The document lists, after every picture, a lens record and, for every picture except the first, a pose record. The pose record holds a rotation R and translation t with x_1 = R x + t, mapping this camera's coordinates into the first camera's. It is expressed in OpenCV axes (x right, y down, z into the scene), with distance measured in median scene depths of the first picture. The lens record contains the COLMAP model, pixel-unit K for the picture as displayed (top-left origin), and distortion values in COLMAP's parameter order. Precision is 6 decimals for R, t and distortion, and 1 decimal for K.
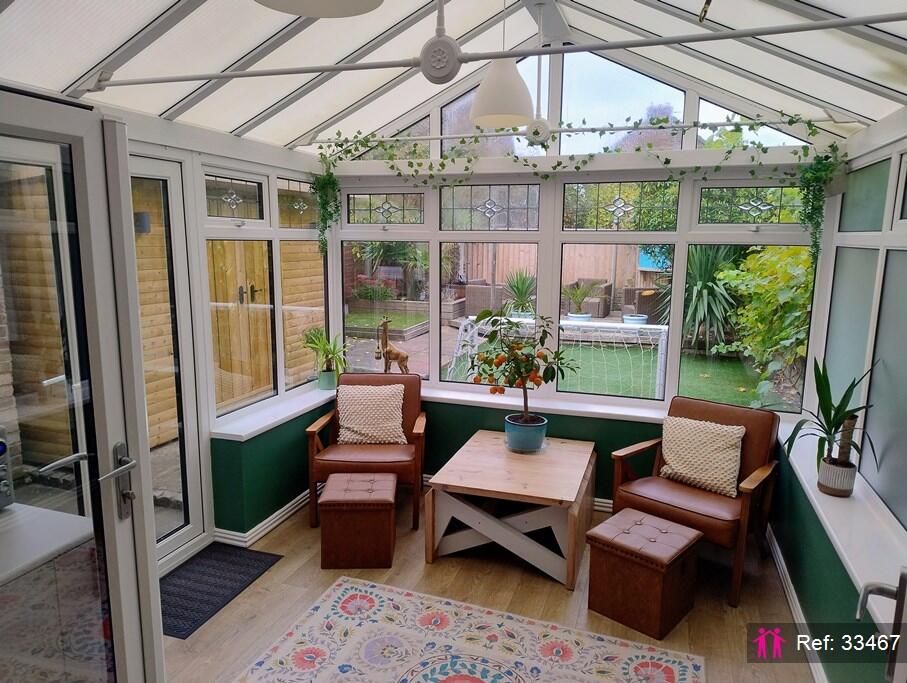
lens RADIAL K [[624.0, 0, 455.2], [0, 624.0, 342.1], [0, 0, 1]] dist [0.038704, -0.020366]
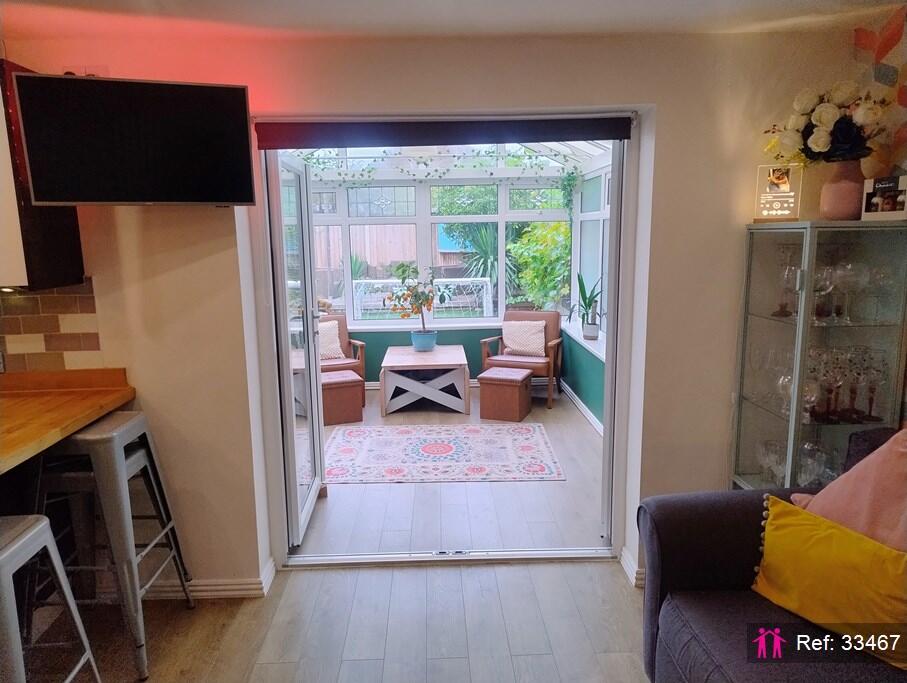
lens RADIAL K [[624.0, 0, 448.3], [0, 624.0, 333.8], [0, 0, 1]] dist [0.038704, -0.020366]
pose [[0.940522, -0.081175, 0.329892, -0.403095], [0.082656, 0.996532, 0.009560, 0.131761], [-0.329524, 0.018276, 0.943970, -0.611608]]
